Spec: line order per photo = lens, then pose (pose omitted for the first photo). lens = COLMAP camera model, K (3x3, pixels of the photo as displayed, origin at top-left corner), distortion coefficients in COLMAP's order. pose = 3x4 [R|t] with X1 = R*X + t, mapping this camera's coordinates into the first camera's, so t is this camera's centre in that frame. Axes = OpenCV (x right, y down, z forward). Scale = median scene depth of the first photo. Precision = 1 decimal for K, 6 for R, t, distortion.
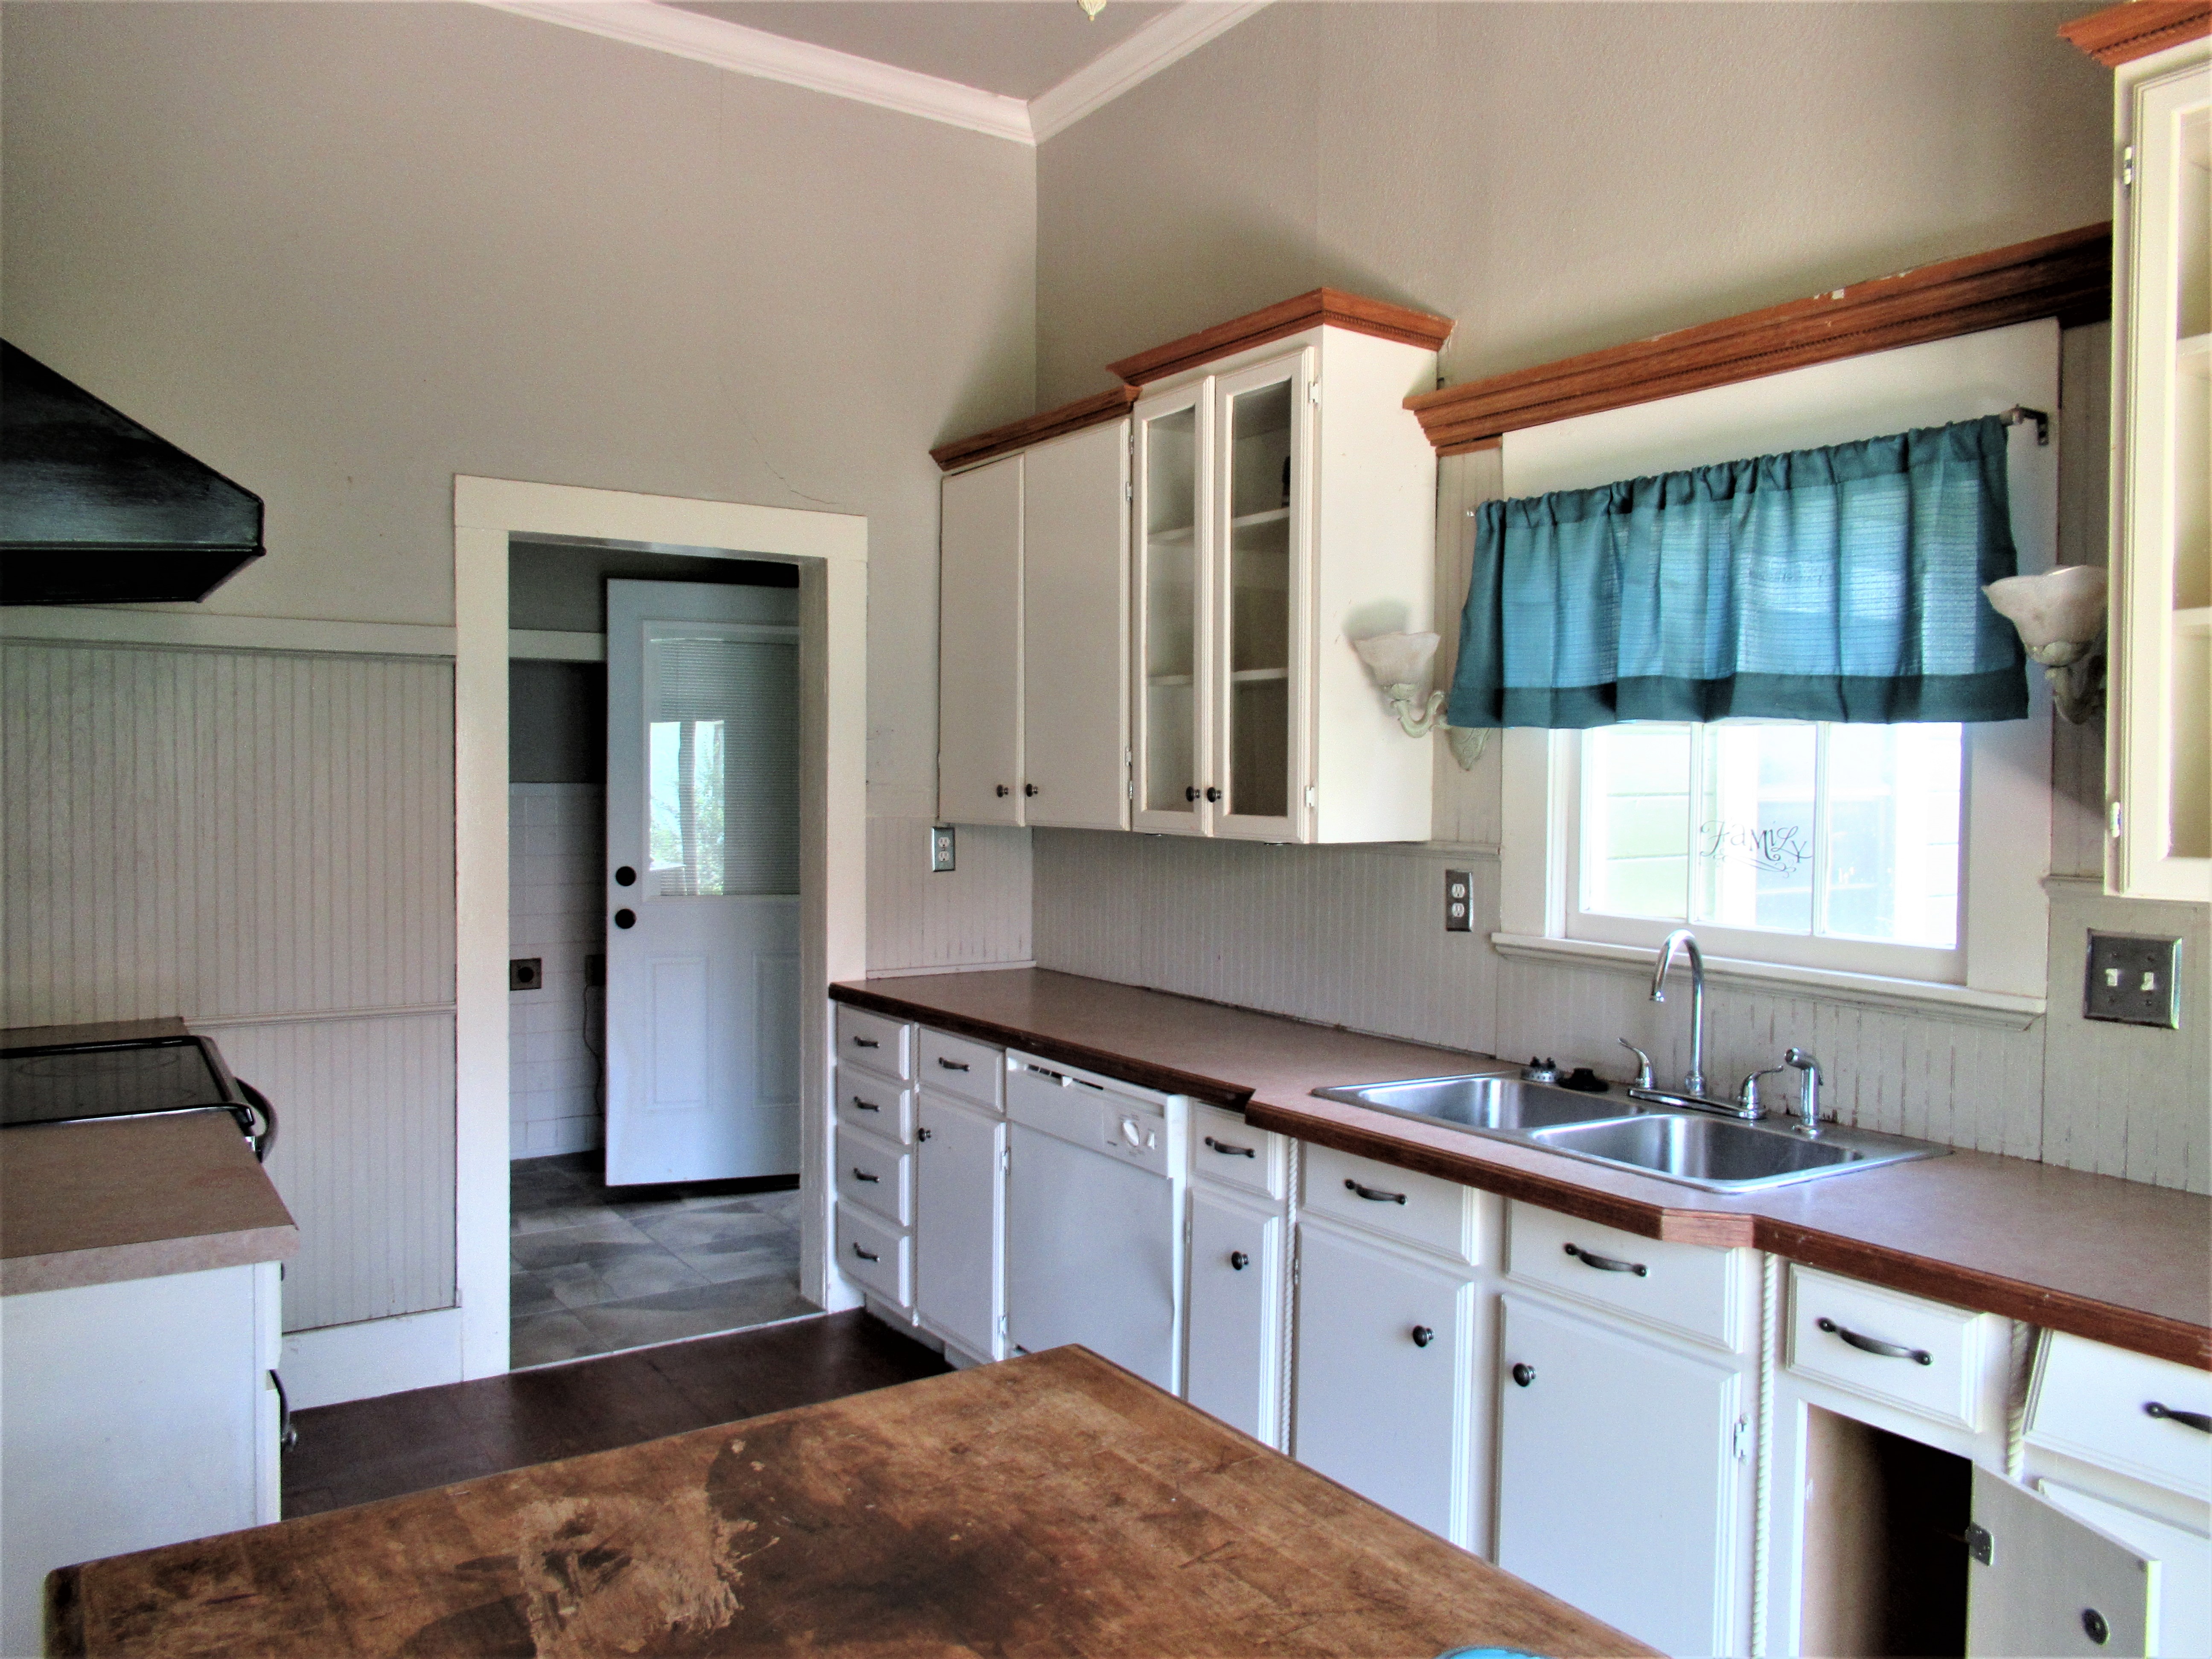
lens RADIAL K [[1640.8, 0, 1106.0], [0, 1640.8, 829.5], [0, 0, 1]] dist [-0.013345, 0.004484]
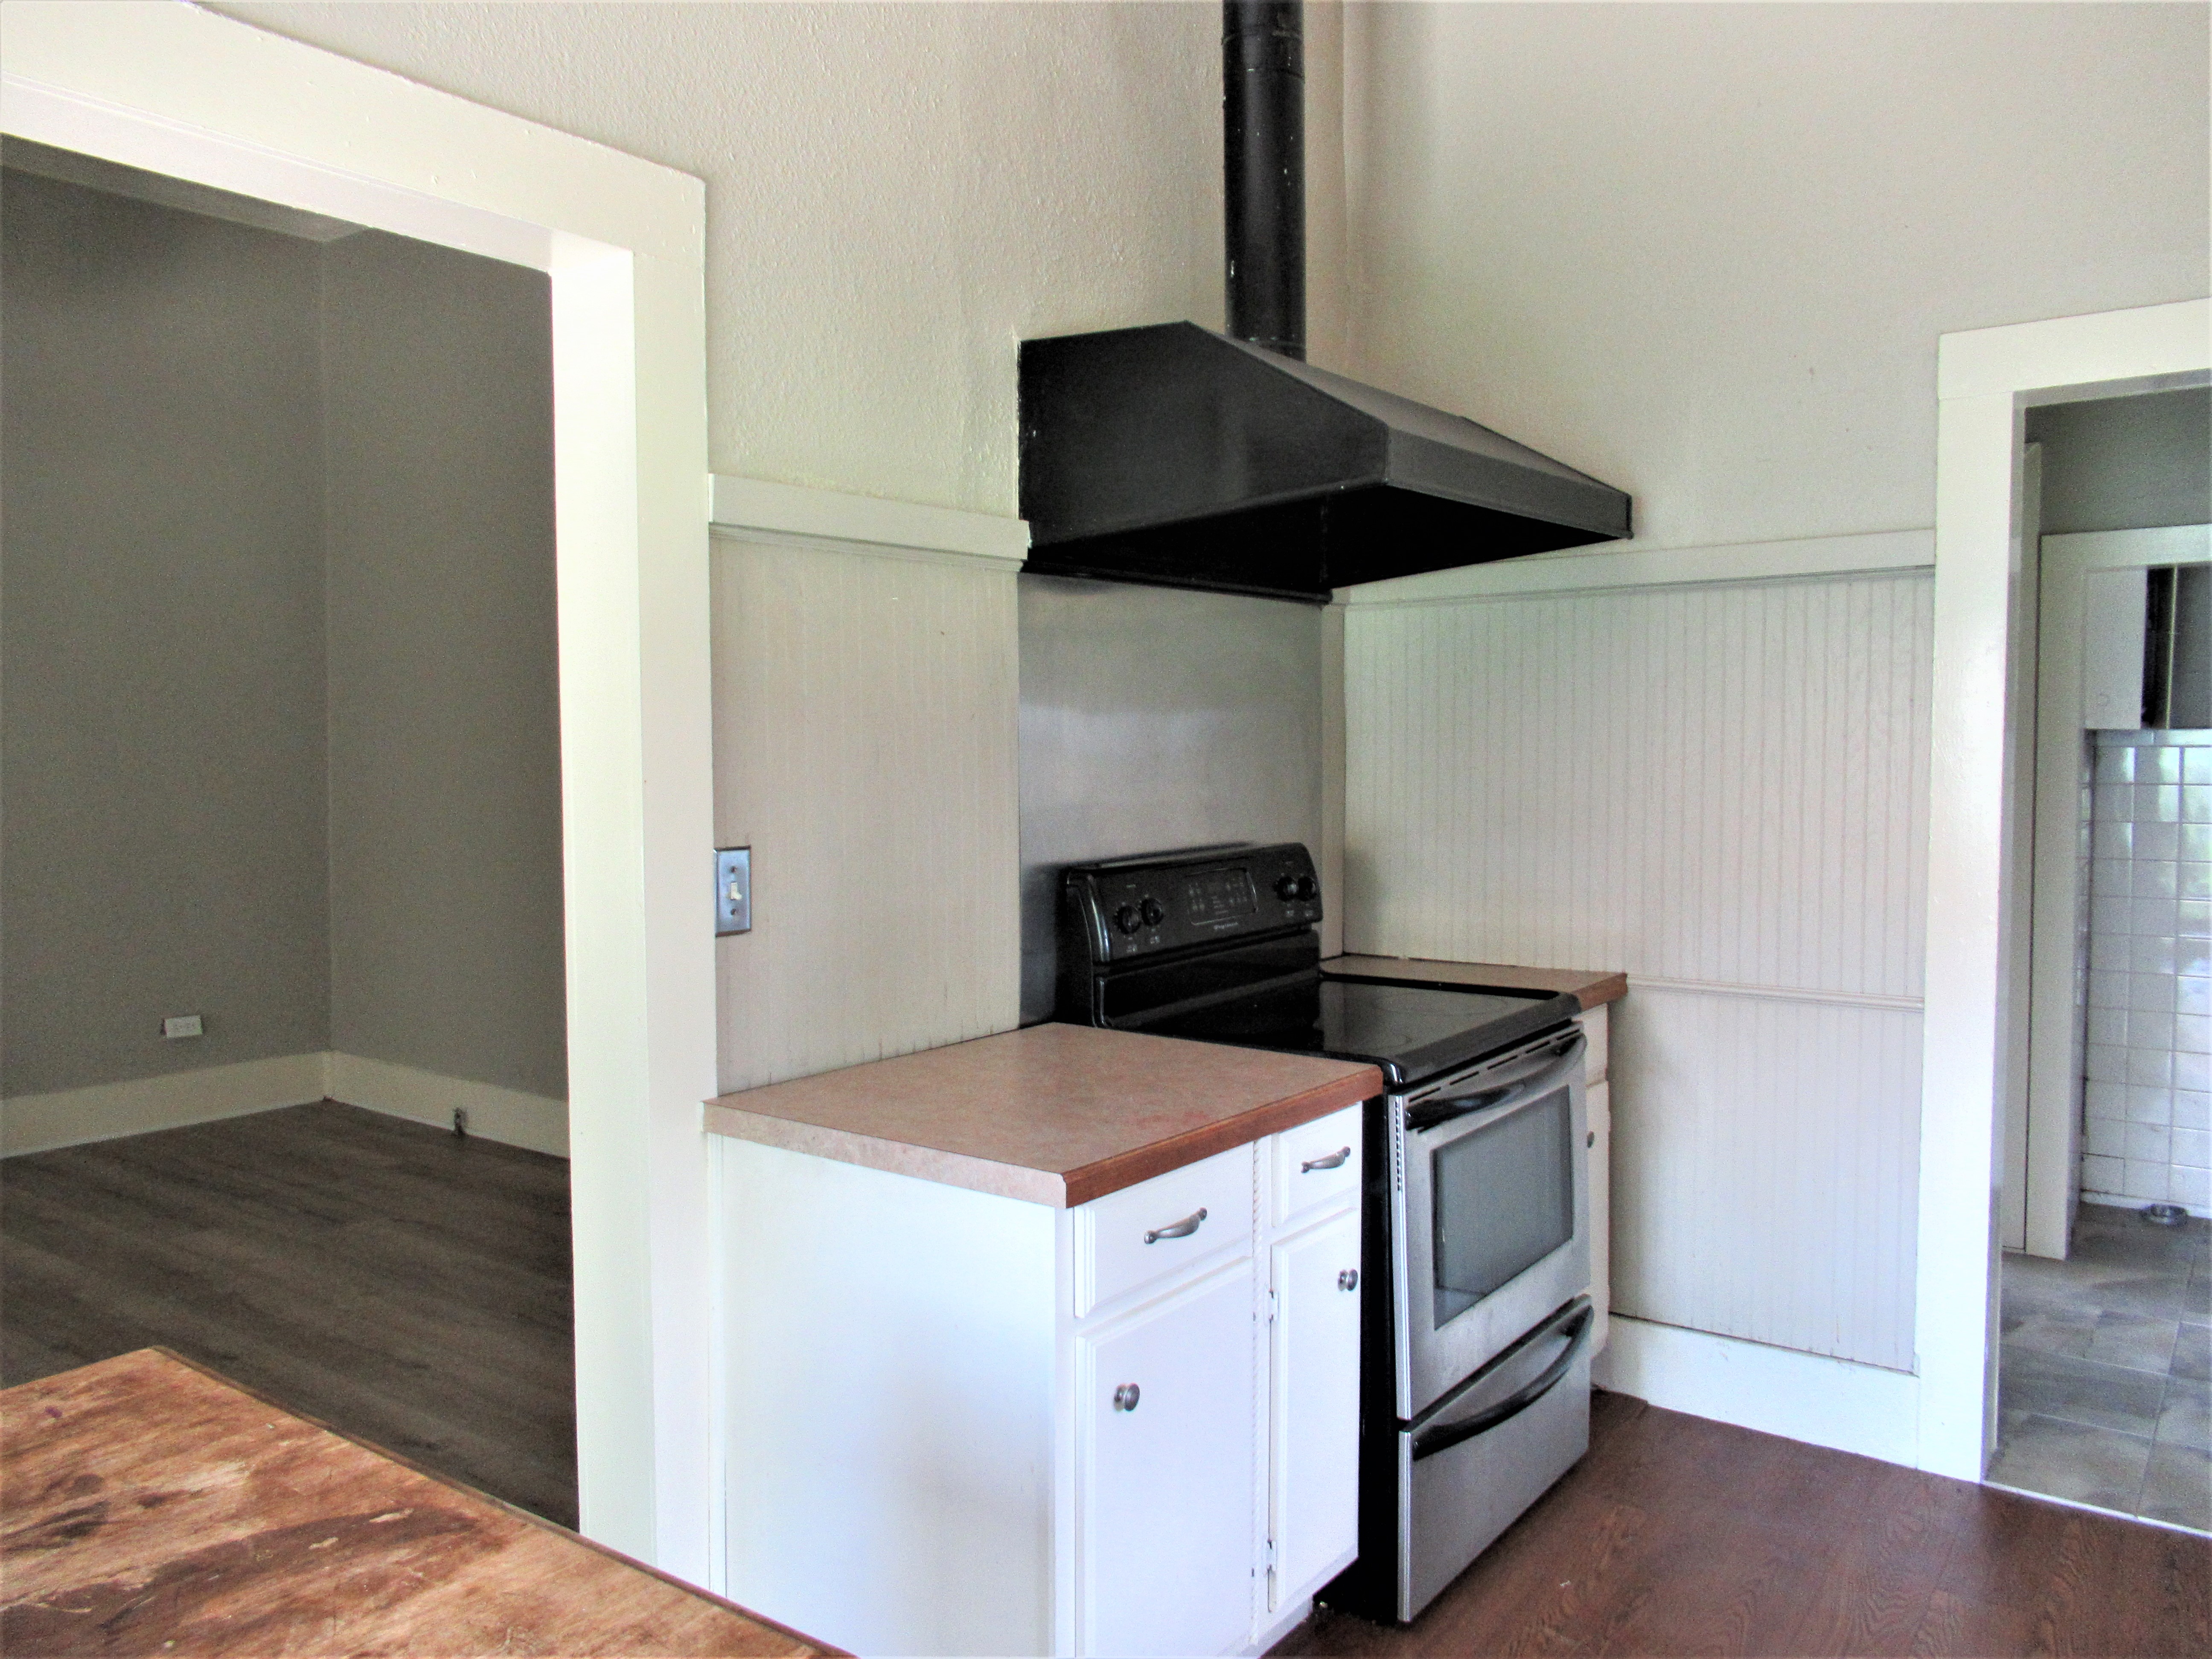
lens RADIAL K [[1640.8, 0, 1106.0], [0, 1640.8, 829.5], [0, 0, 1]] dist [-0.013345, 0.004484]
pose [[0.345112, 0.038837, -0.937757, 0.267506], [-0.016469, 0.999240, 0.035322, 0.000848], [0.938417, 0.003254, 0.345490, 0.437723]]
